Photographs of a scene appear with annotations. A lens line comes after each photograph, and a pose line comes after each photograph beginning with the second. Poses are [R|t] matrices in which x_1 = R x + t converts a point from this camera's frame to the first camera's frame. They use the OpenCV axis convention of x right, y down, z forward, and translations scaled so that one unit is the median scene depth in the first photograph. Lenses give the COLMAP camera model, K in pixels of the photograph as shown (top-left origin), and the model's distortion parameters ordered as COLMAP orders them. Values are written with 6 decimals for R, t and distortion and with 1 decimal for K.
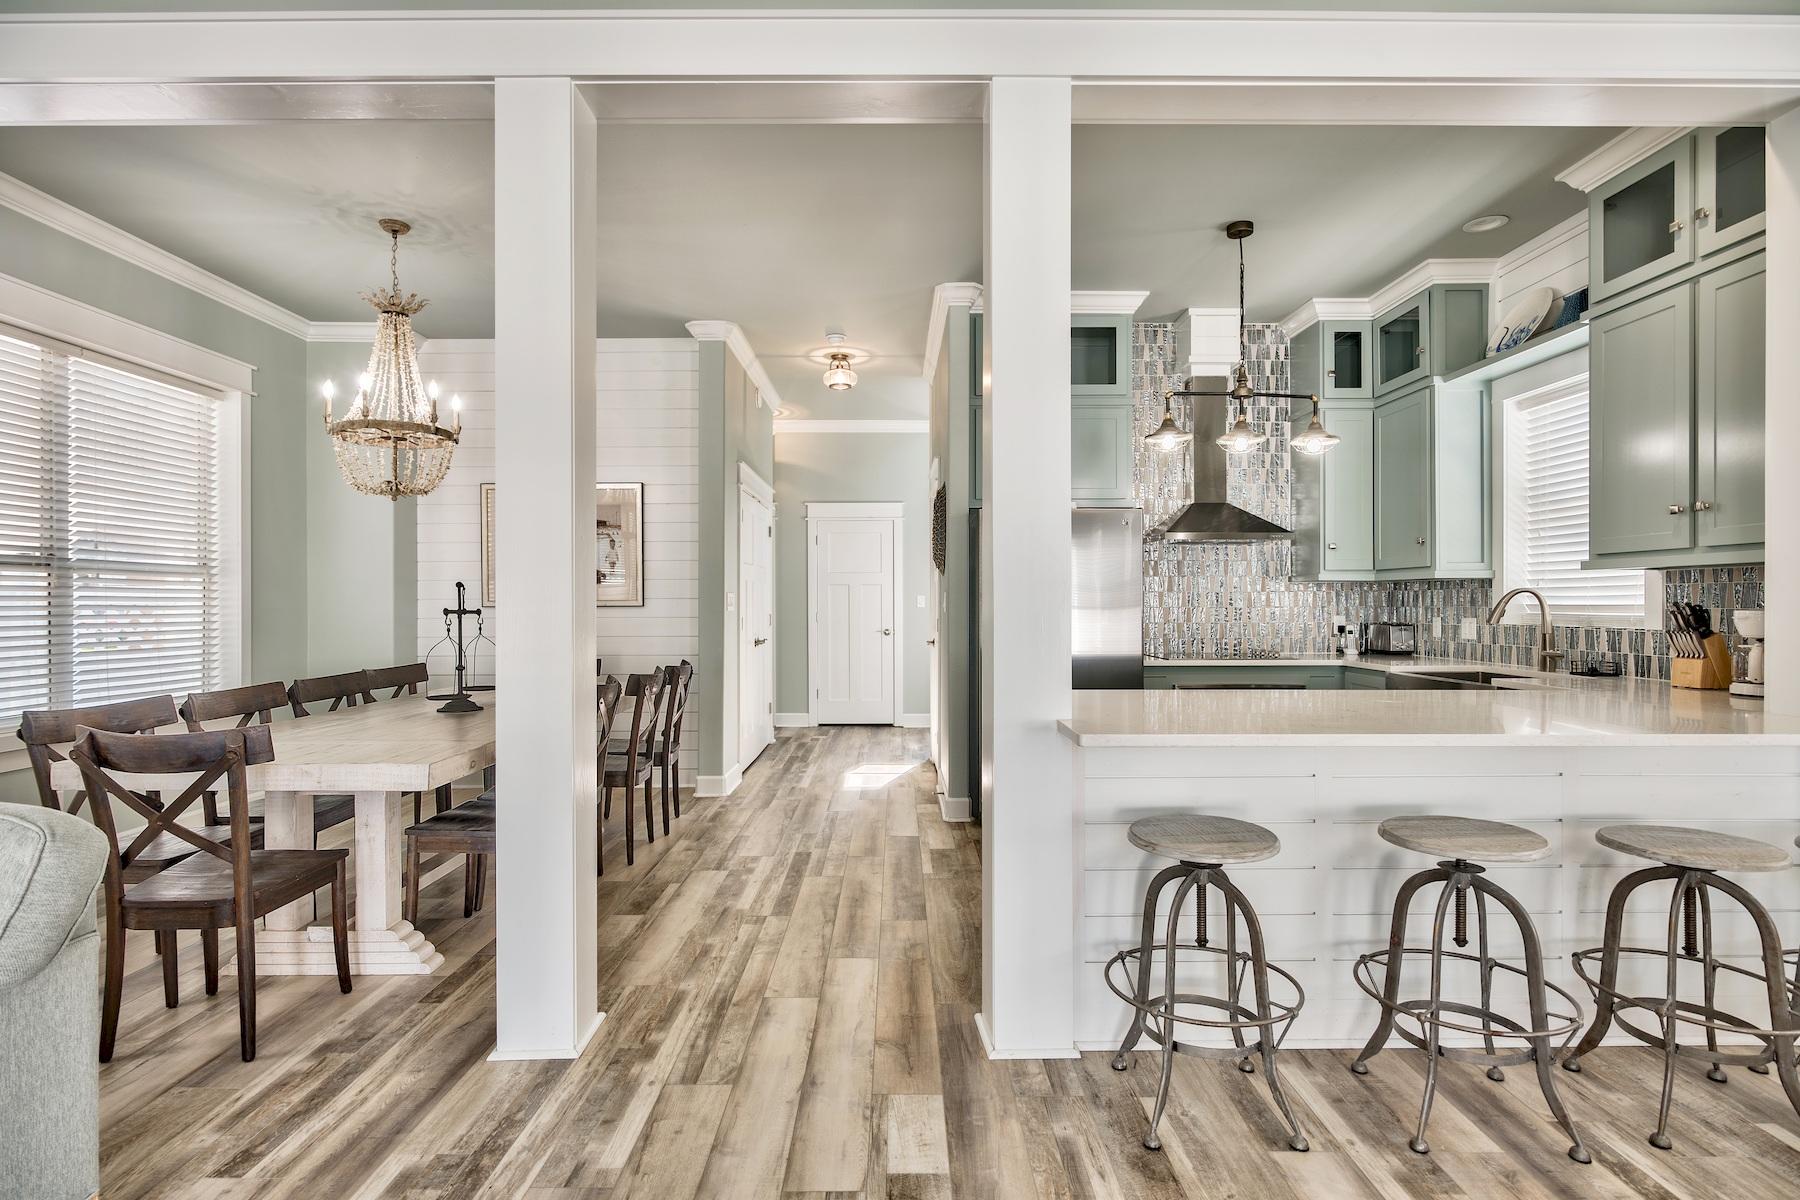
lens RADIAL K [[882.4, 0, 899.5], [0, 882.4, 596.0], [0, 0, 1]] dist [-0.001065, -0.001093]
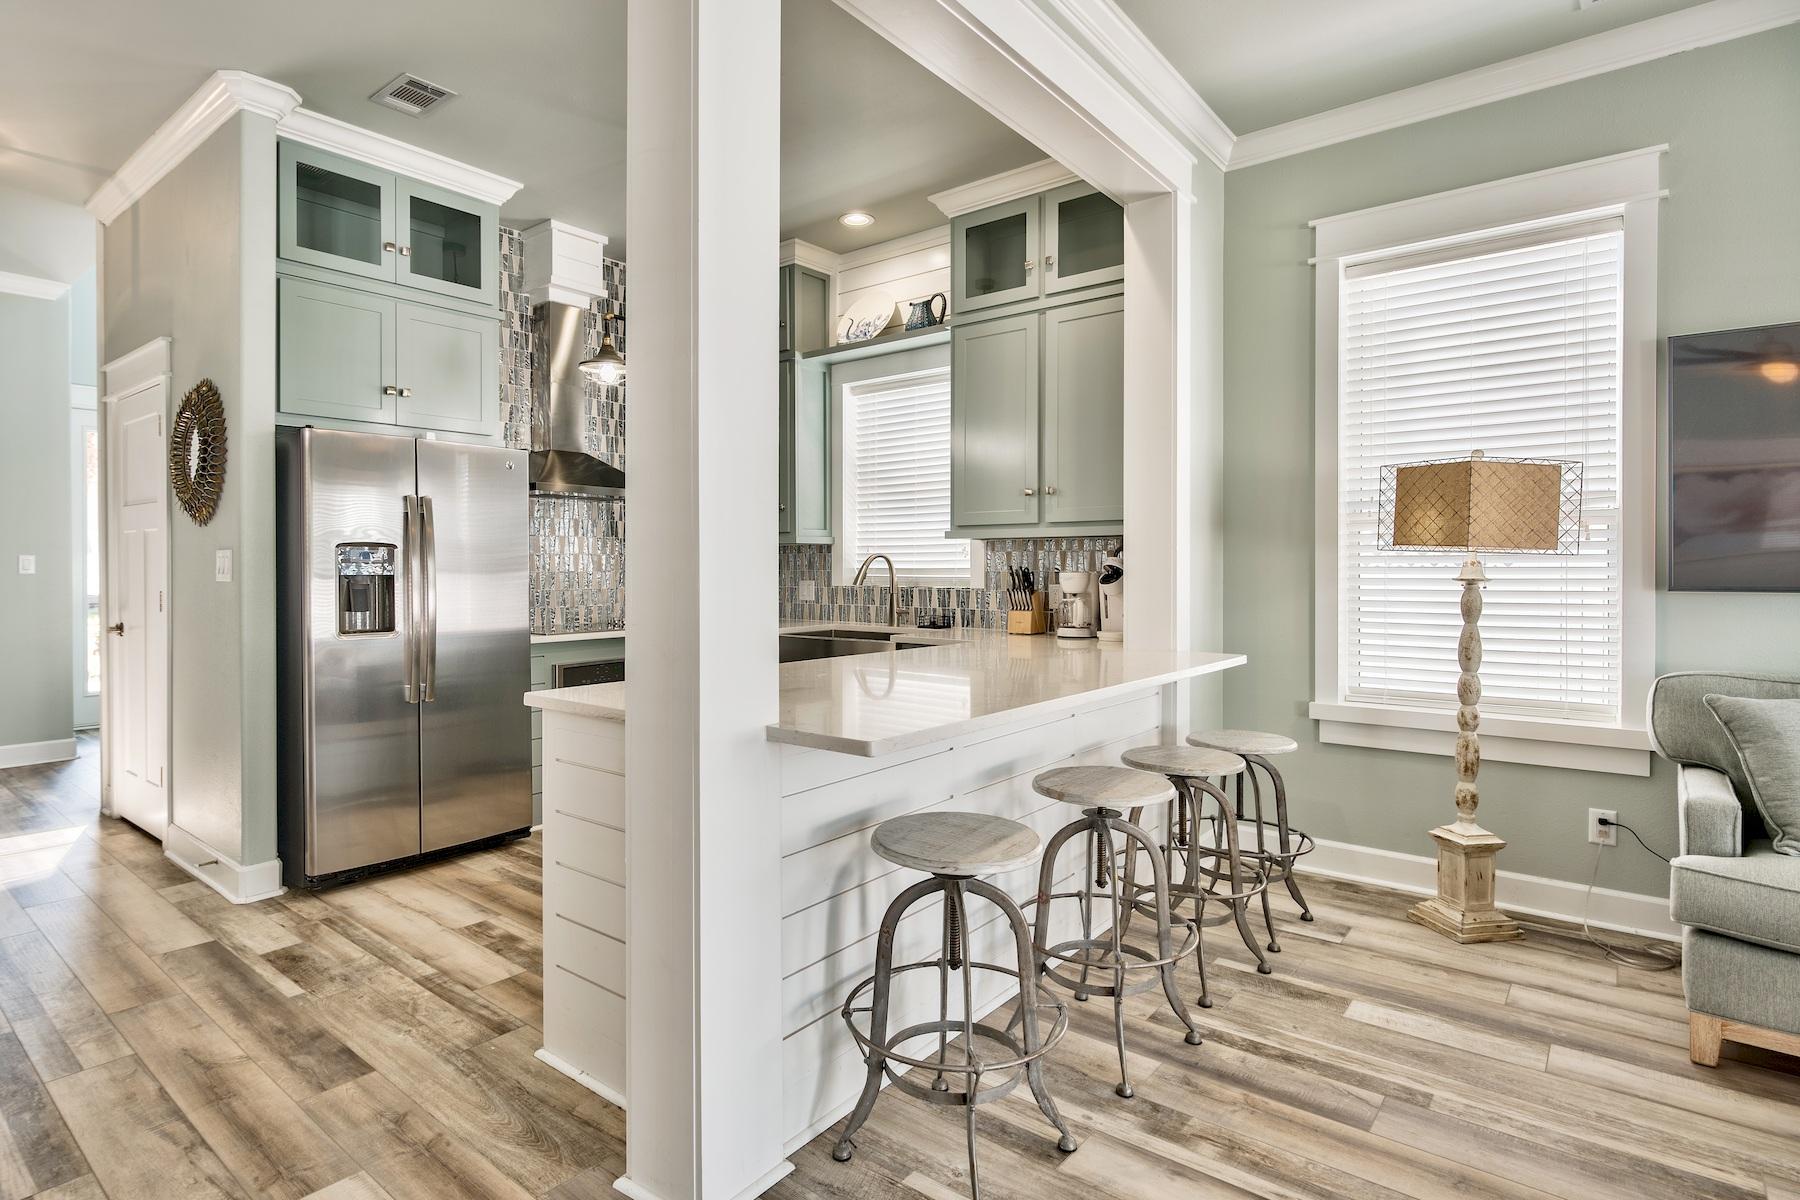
lens RADIAL K [[925.2, 0, 867.7], [0, 925.2, 560.8], [0, 0, 1]] dist [0.000292, -0.002680]
pose [[0.638179, 0.005754, 0.769866, -0.234266], [-0.005865, 0.999979, -0.002613, 0.003991], [-0.769865, -0.002848, 0.638200, 0.287703]]
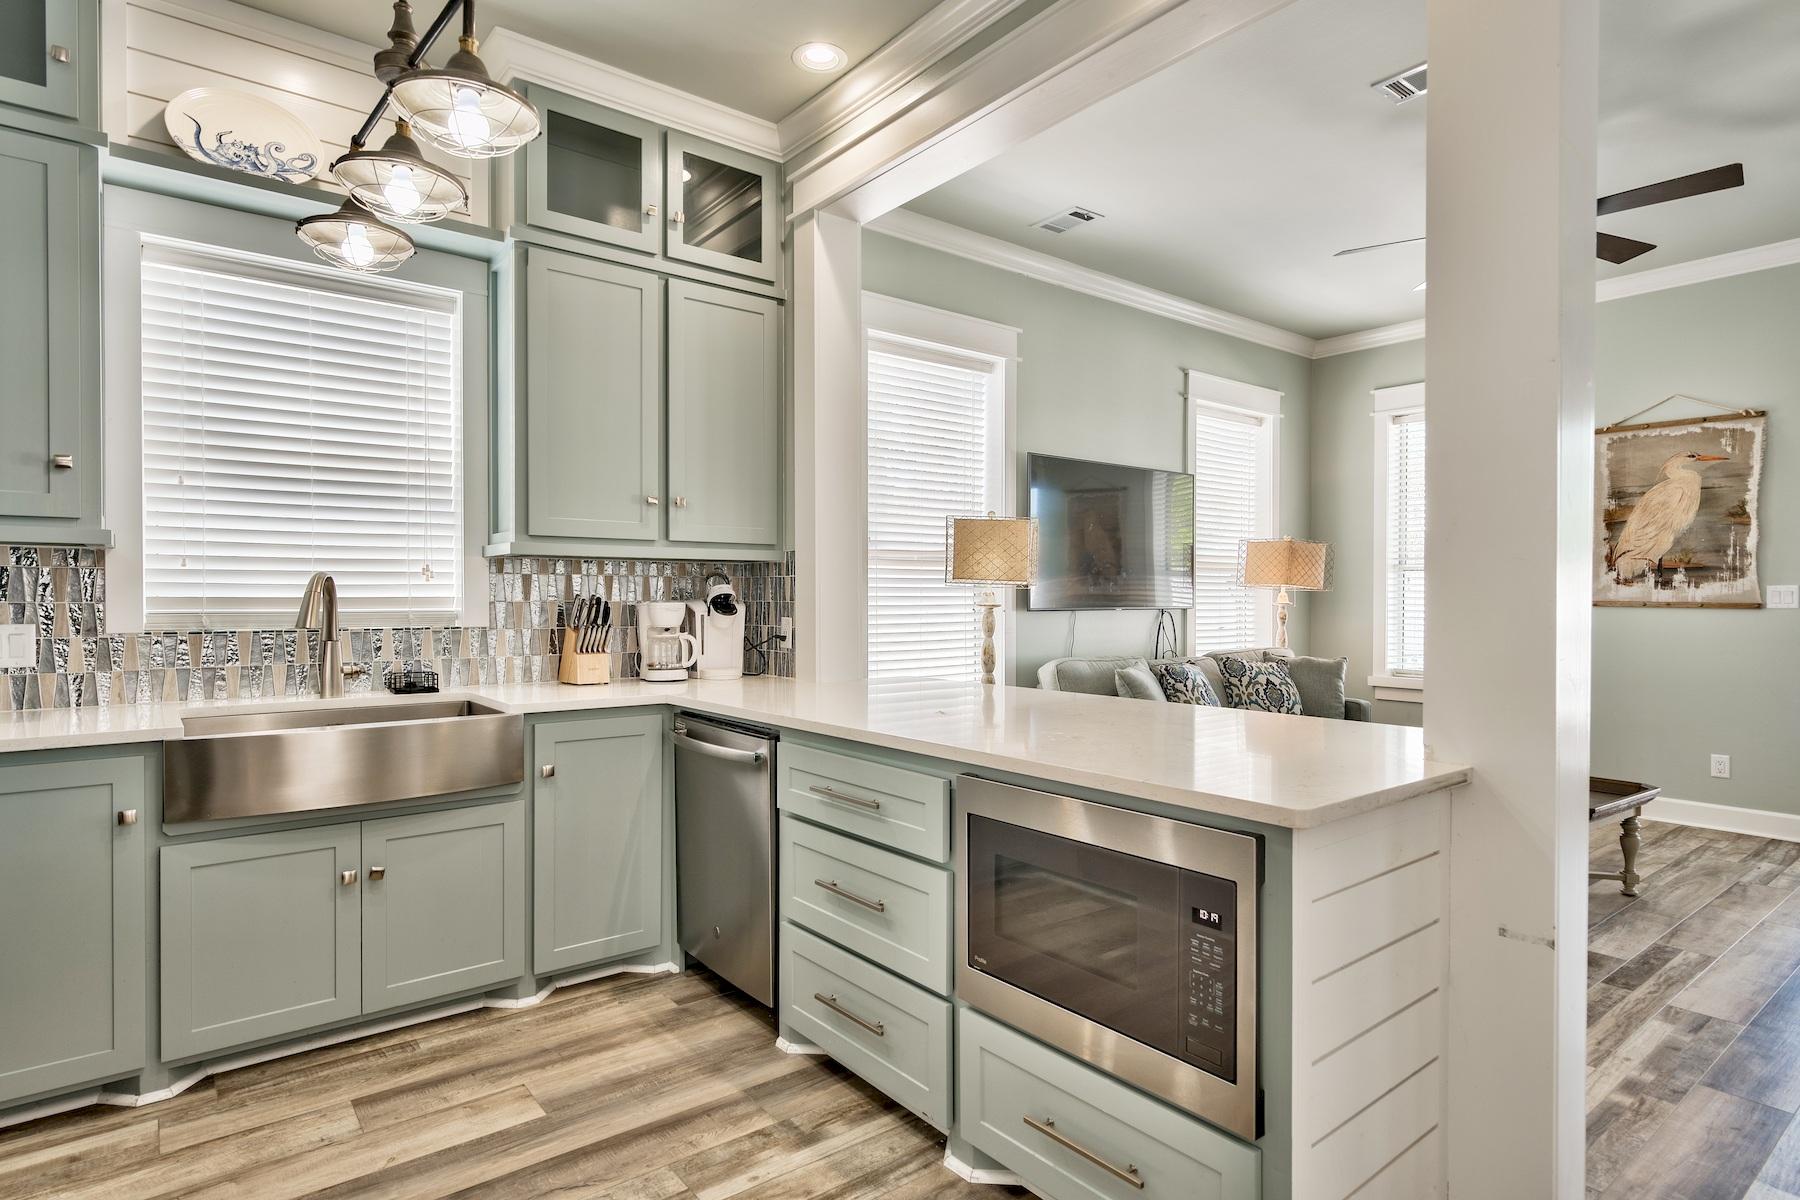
lens RADIAL K [[945.6, 0, 893.9], [0, 945.6, 601.1], [0, 0, 1]] dist [-0.000158, 0.000847]
pose [[-0.605193, -0.002632, 0.796074, -0.104031], [-0.006757, 0.999975, -0.001831, 0.012999], [-0.796050, -0.006487, -0.605196, 1.212685]]
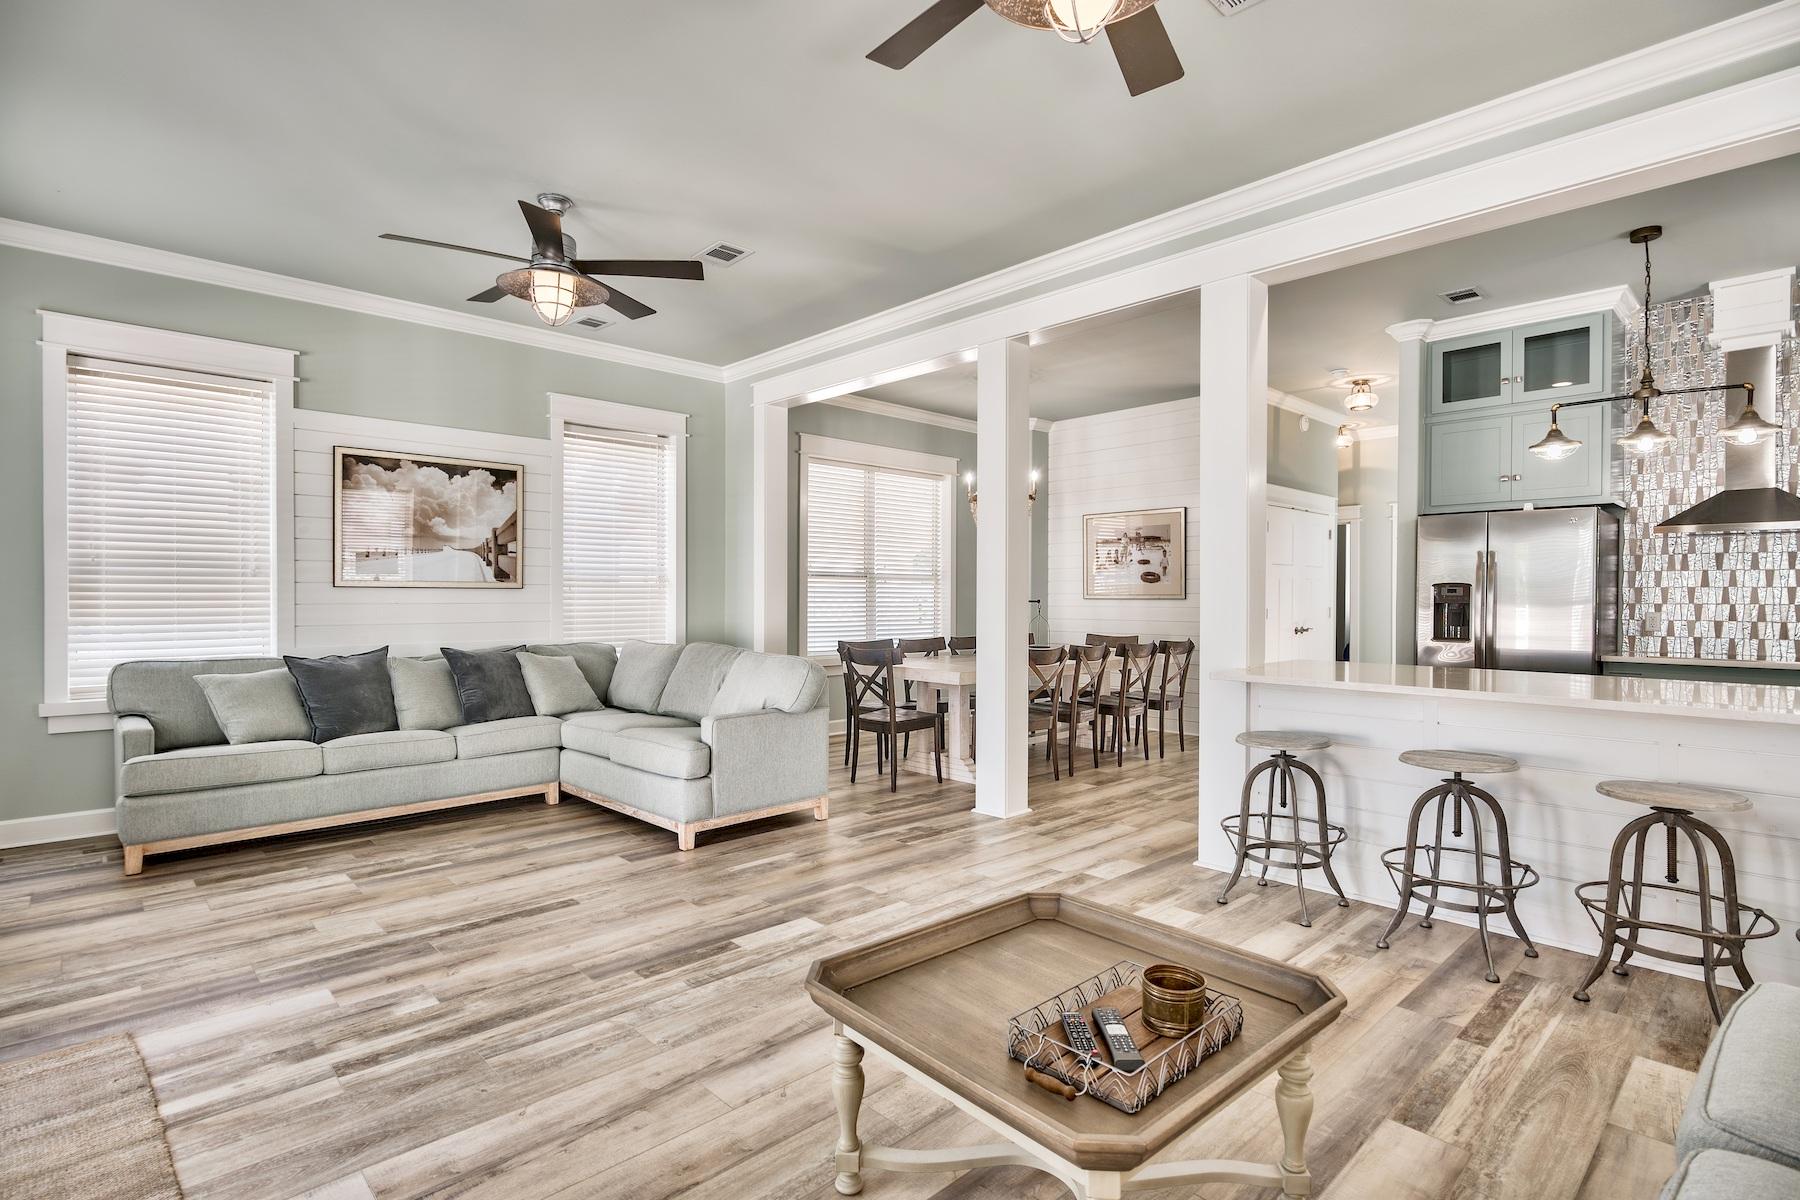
lens RADIAL K [[882.4, 0, 888.2], [0, 882.4, 577.0], [0, 0, 1]] dist [-0.001065, -0.001093]
pose [[0.679599, -0.011049, -0.733501, 0.609407], [-0.000817, 0.999875, -0.015818, -0.001414], [0.733583, 0.011349, 0.679505, -0.378124]]
